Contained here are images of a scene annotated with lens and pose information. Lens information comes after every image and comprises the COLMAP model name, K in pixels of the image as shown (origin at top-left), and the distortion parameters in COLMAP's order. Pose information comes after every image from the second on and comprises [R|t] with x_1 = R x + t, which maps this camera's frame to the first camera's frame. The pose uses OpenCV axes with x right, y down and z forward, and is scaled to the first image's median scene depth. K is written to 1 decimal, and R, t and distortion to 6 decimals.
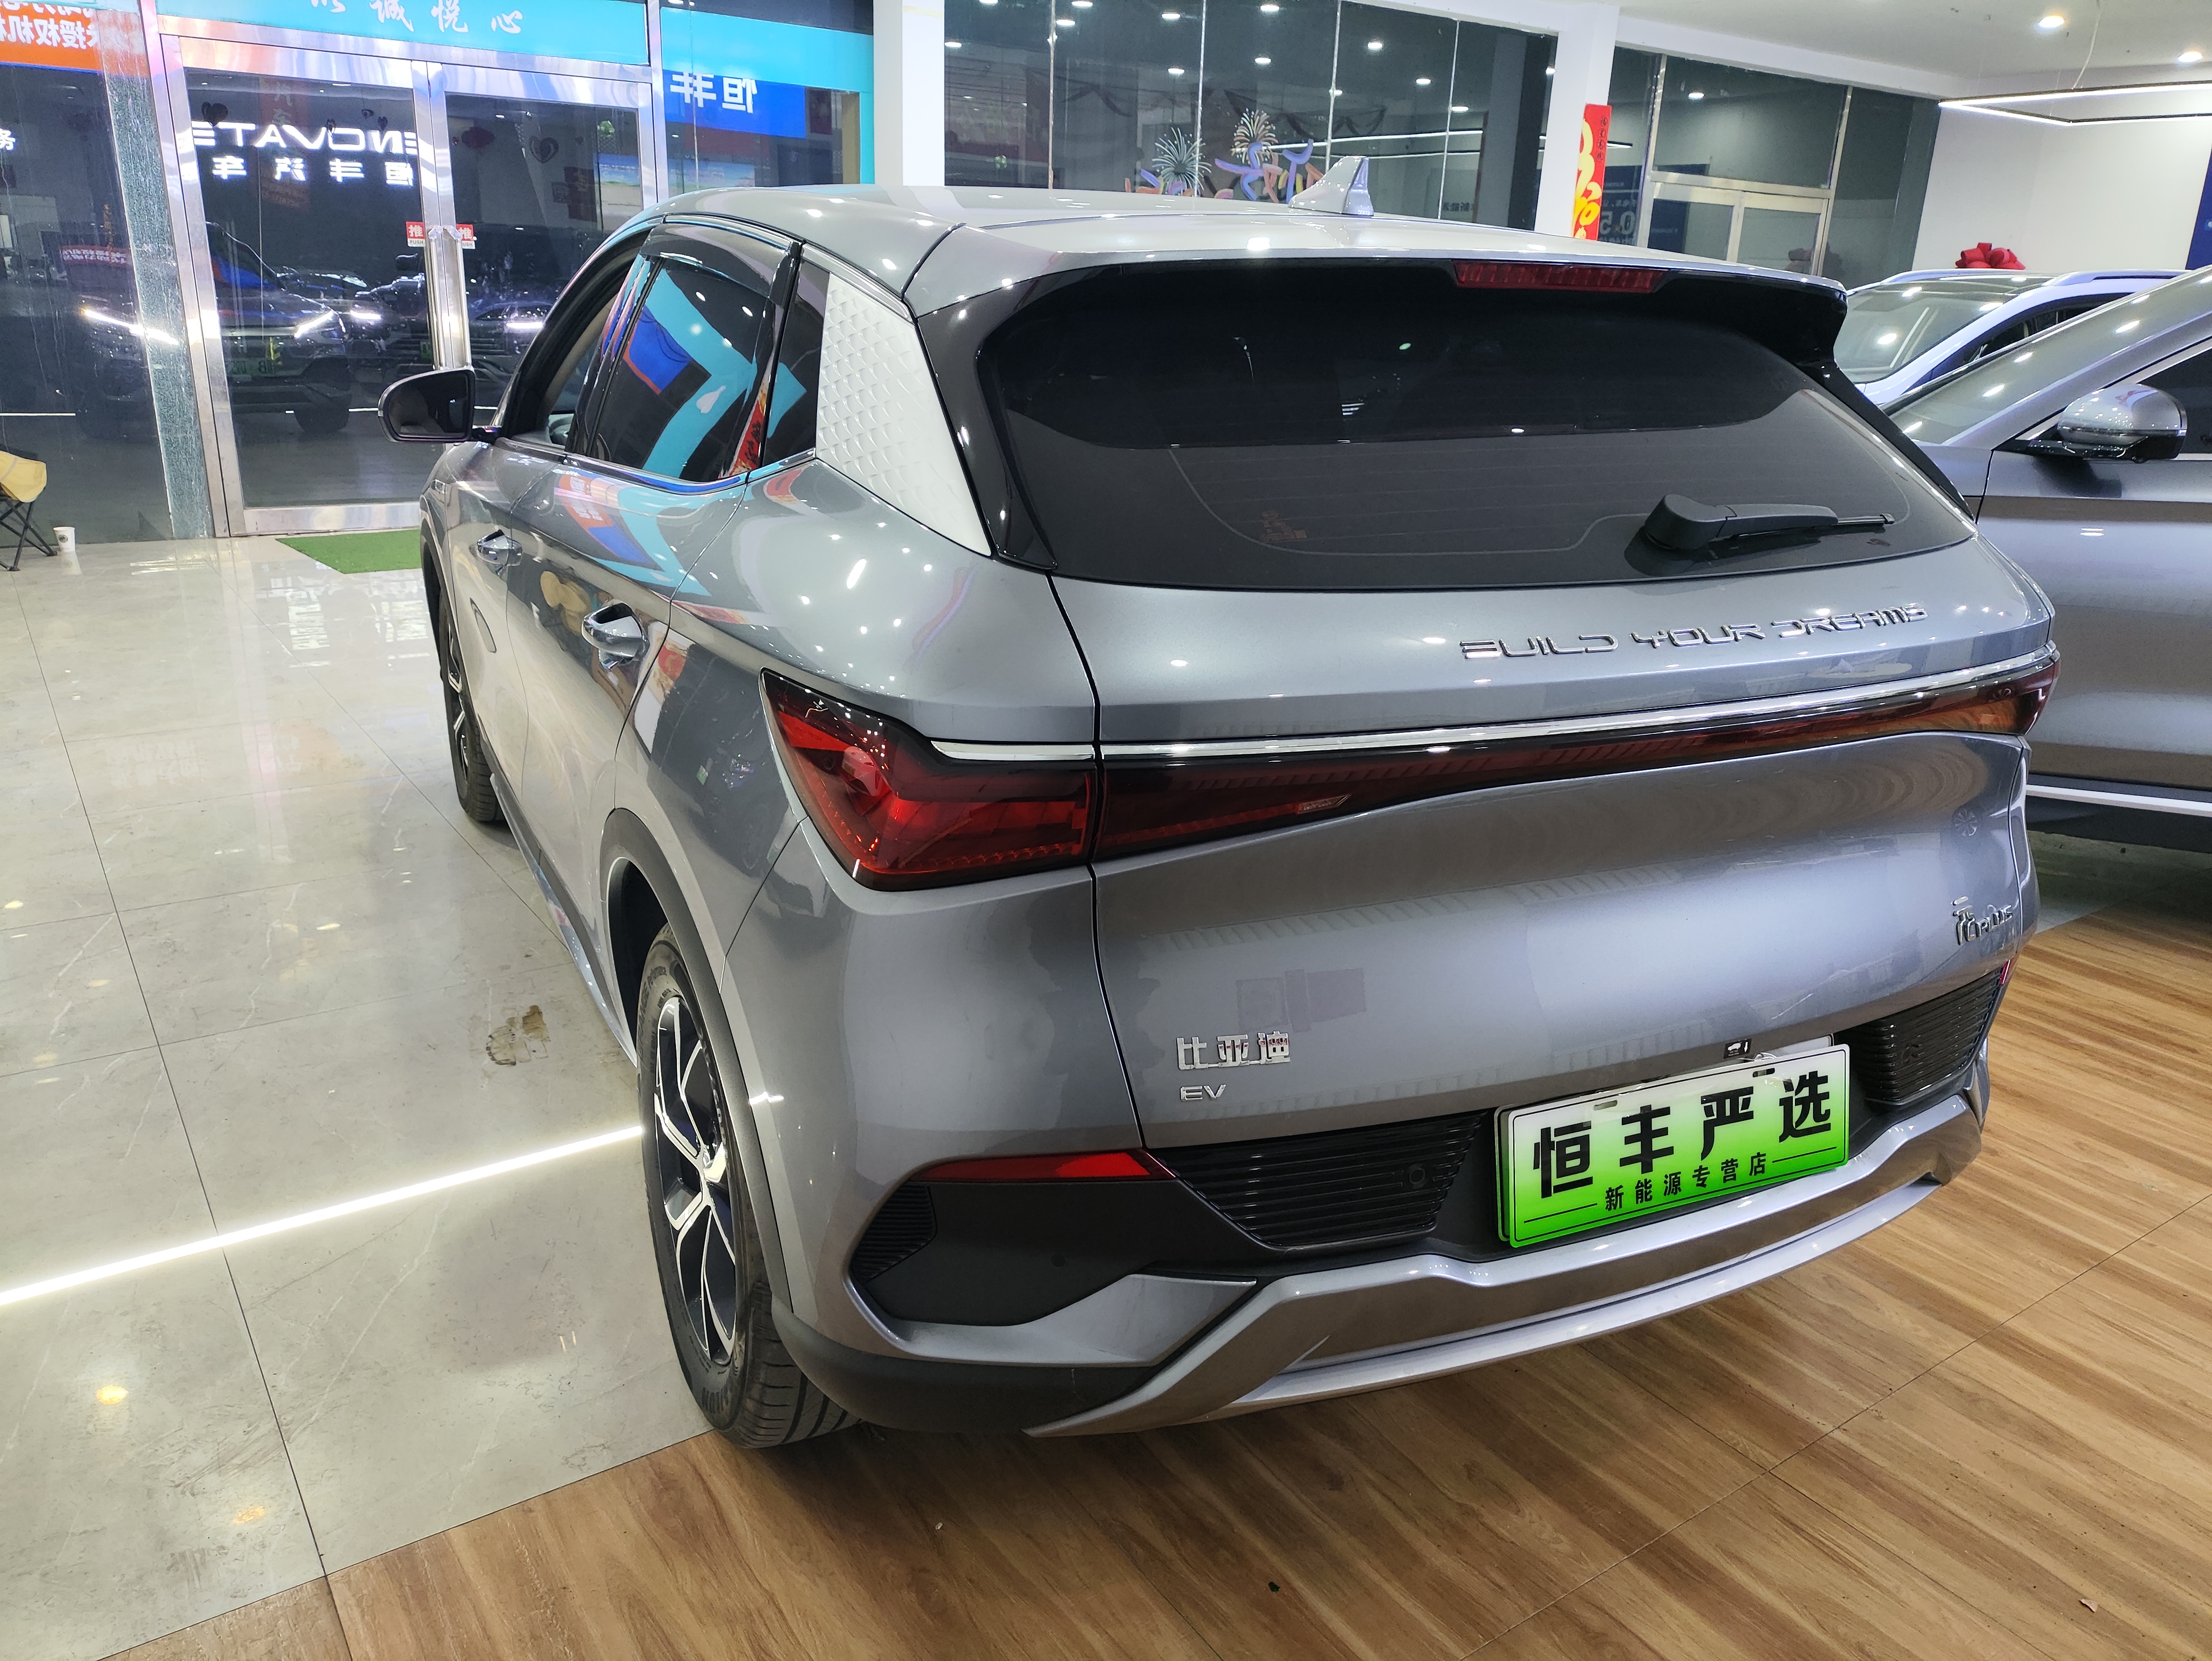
lens RADIAL K [[1620.1, 0, 1100.2], [0, 1620.1, 830.7], [0, 0, 1]] dist [0.035300, -0.037971]
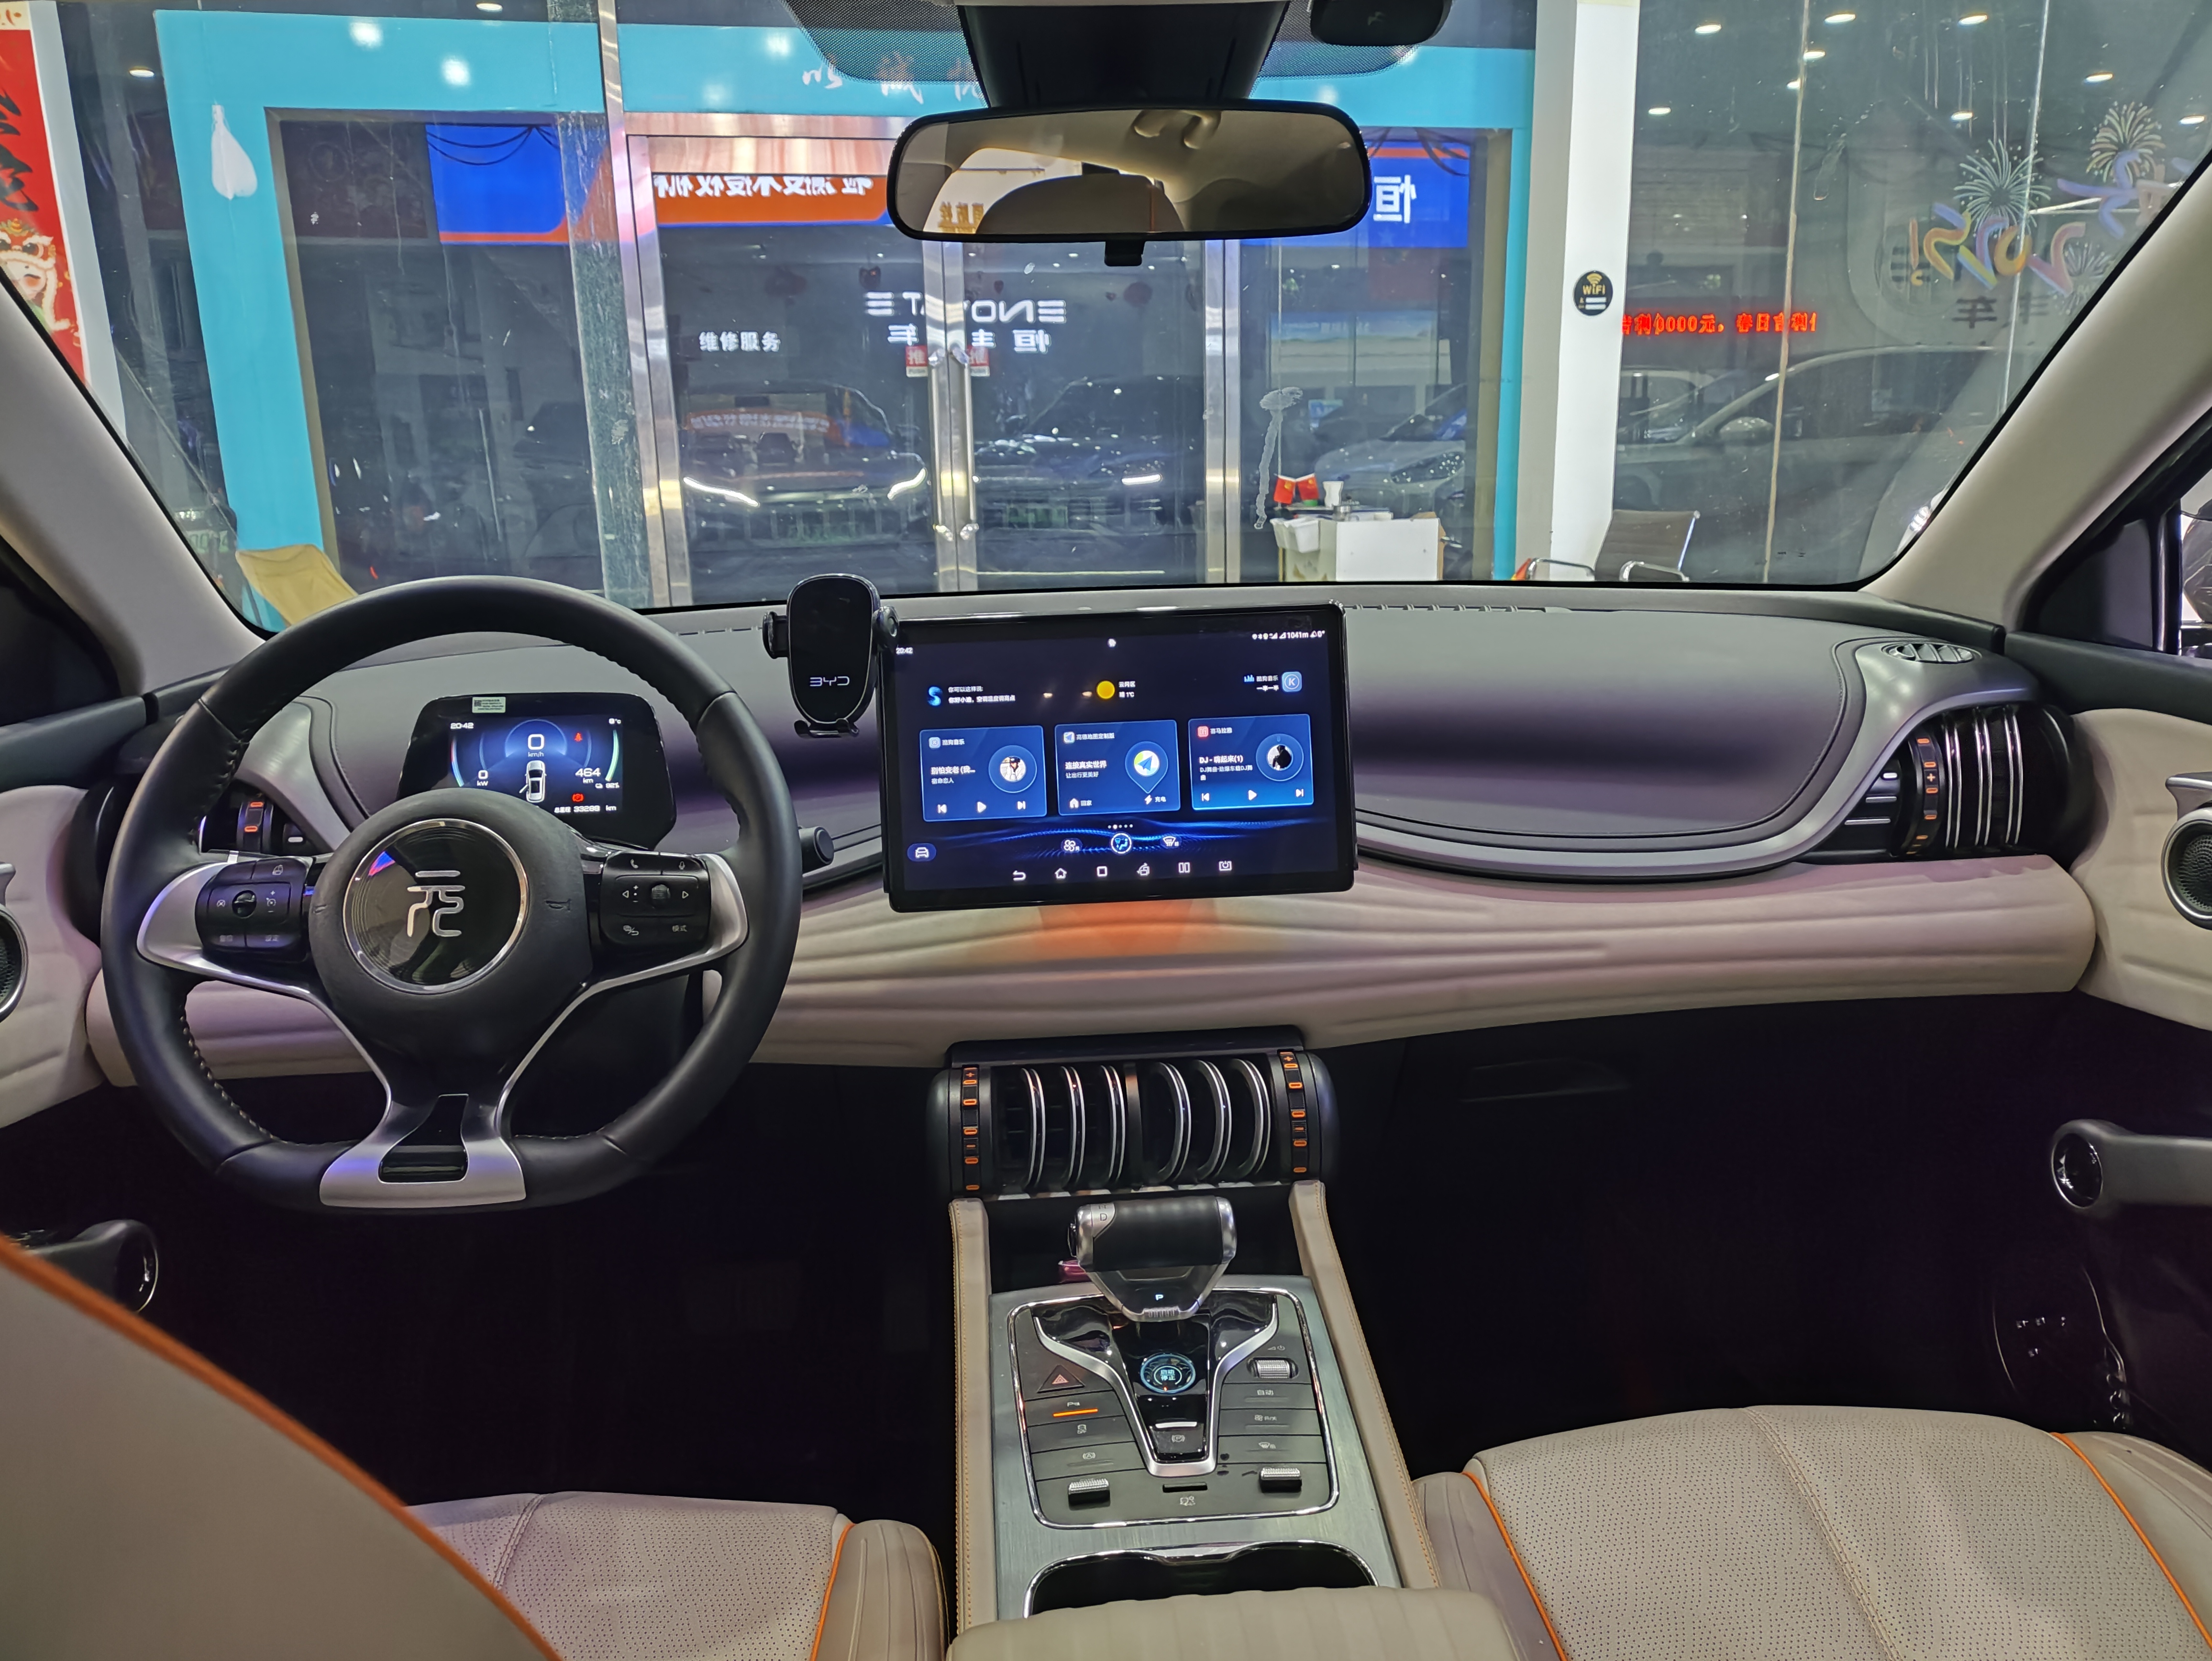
lens RADIAL K [[1620.1, 0, 1122.4], [0, 1620.1, 862.6], [0, 0, 1]] dist [0.035300, -0.037971]
pose [[0.922439, 0.045566, -0.383444, -0.084571], [-0.071868, 0.995922, -0.054540, -0.423773], [0.379395, 0.077867, 0.921952, 1.580308]]
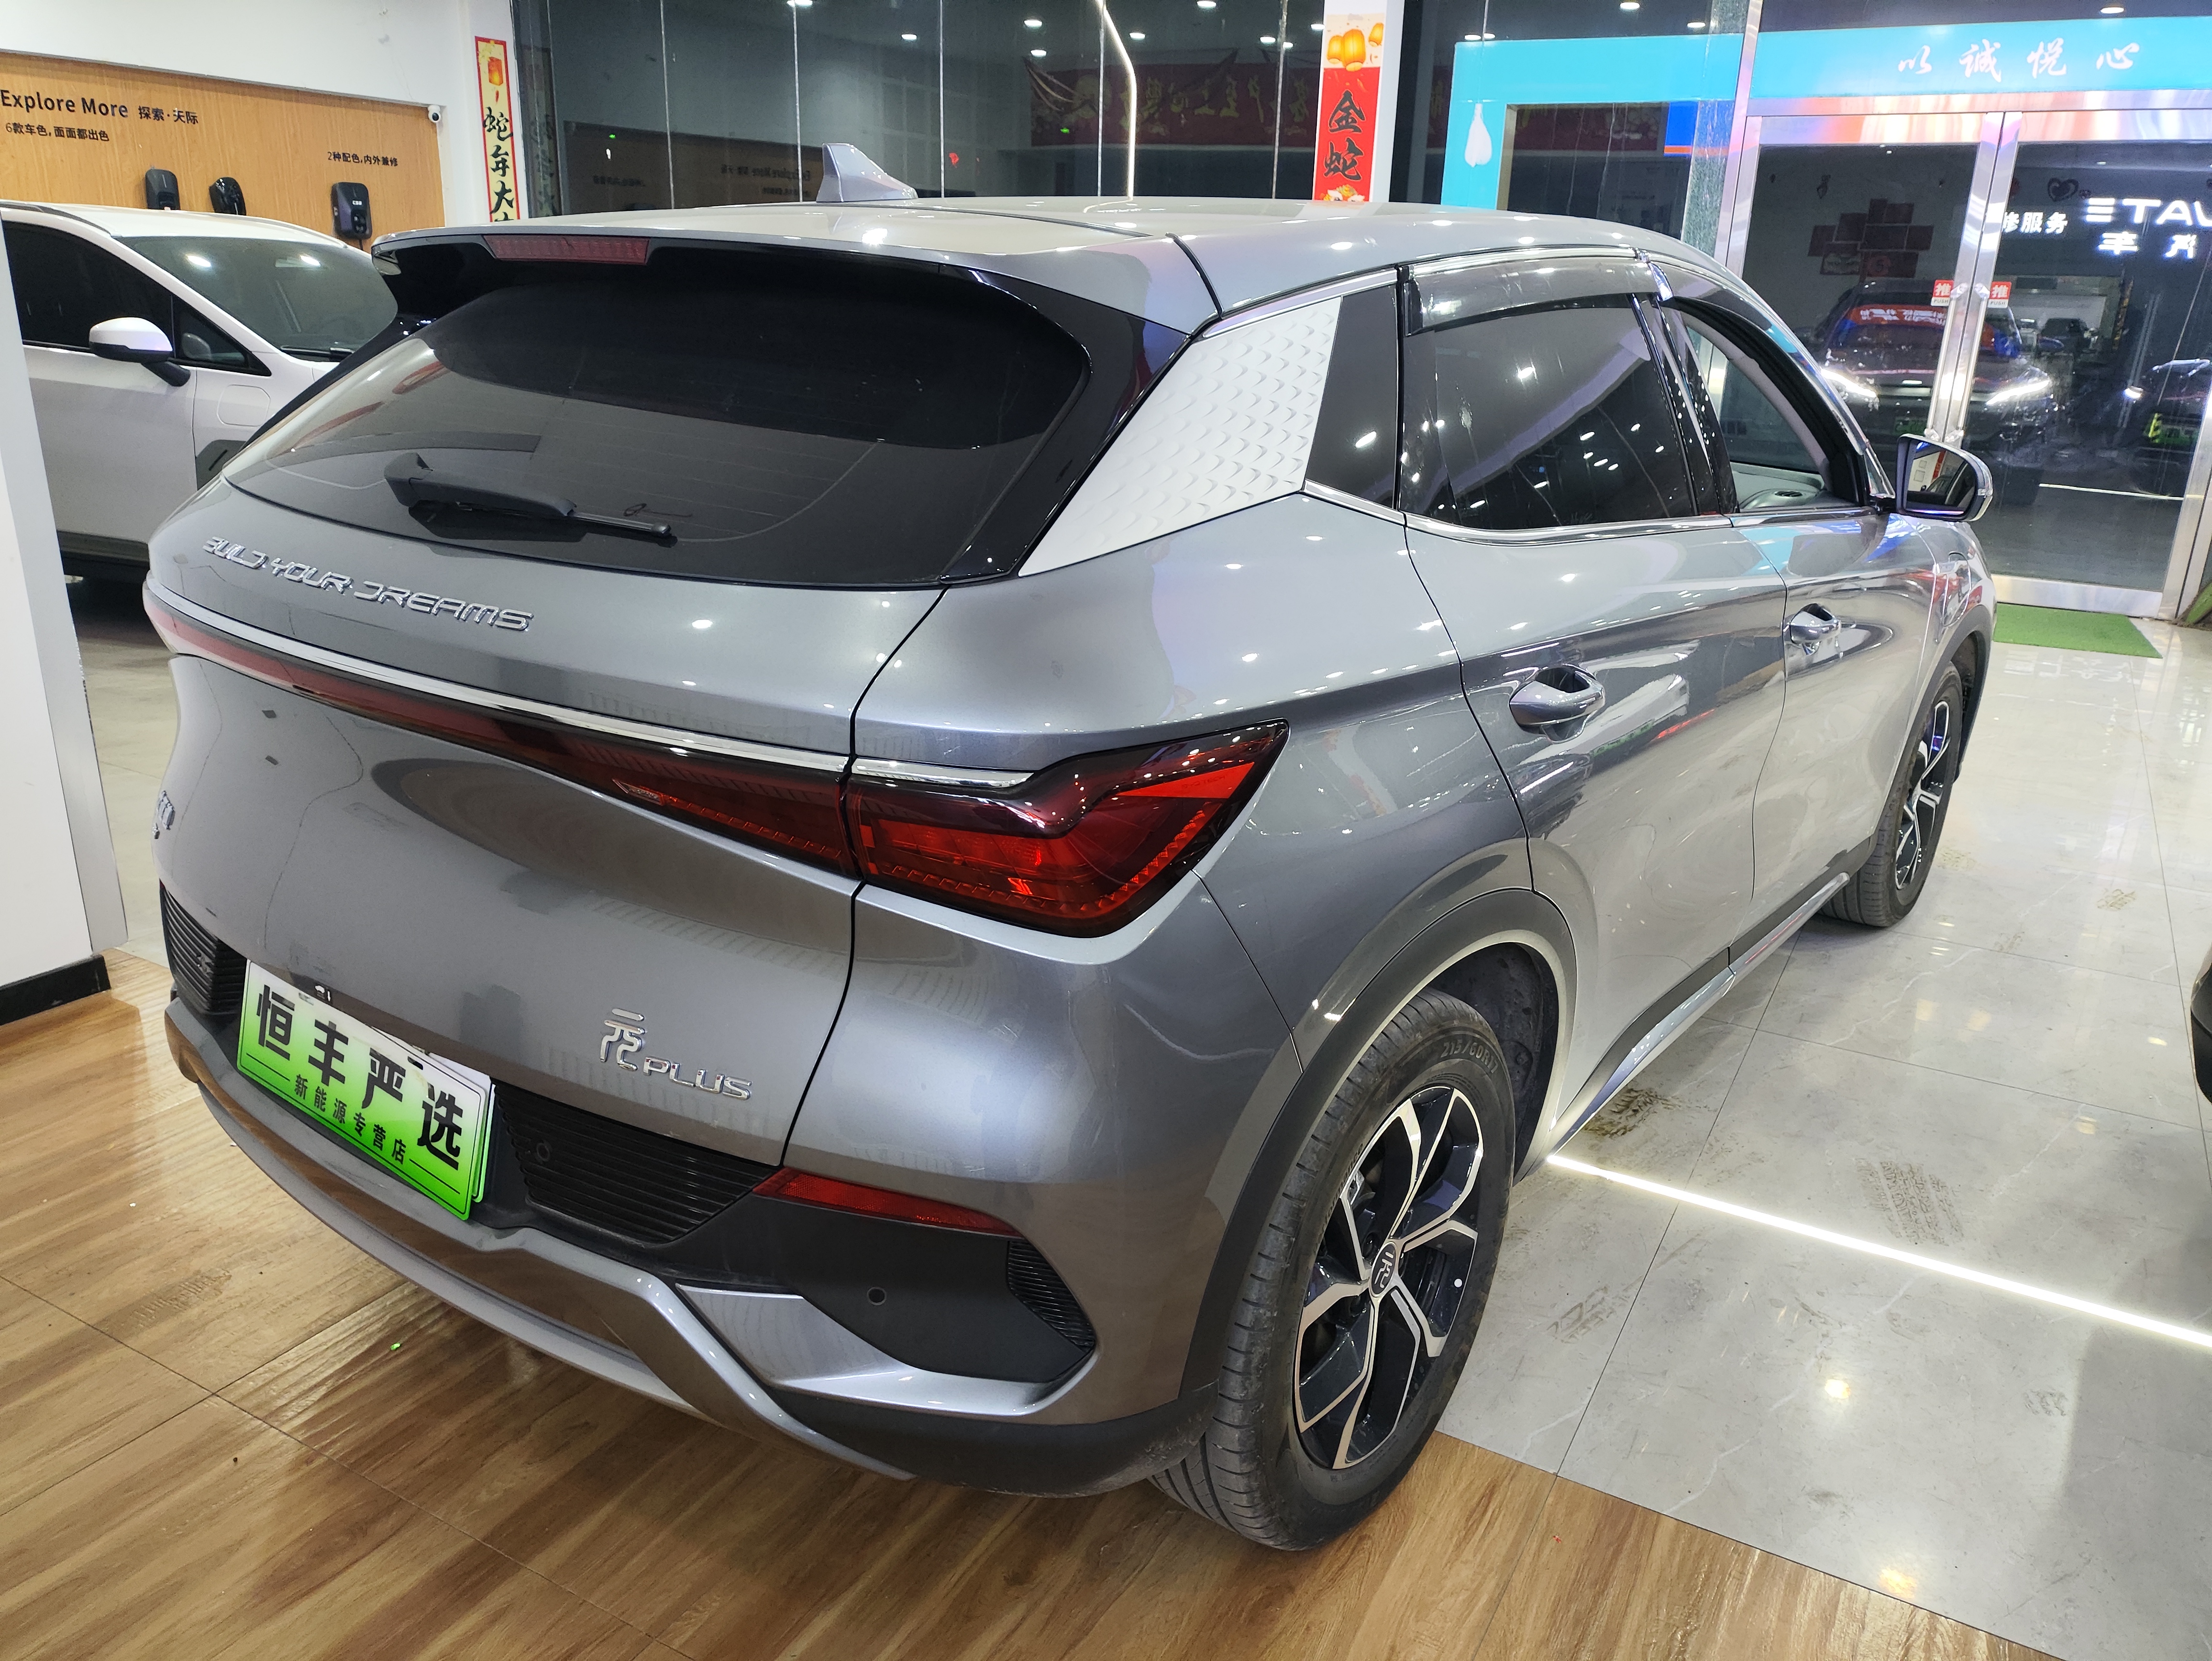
lens RADIAL K [[1620.1, 0, 1116.4], [0, 1620.1, 889.9], [0, 0, 1]] dist [0.035300, -0.037971]
pose [[0.439490, 0.292350, -0.849341, 1.334463], [-0.307513, 0.937386, 0.163534, -0.221551], [0.843969, 0.189312, 0.501874, 0.832160]]
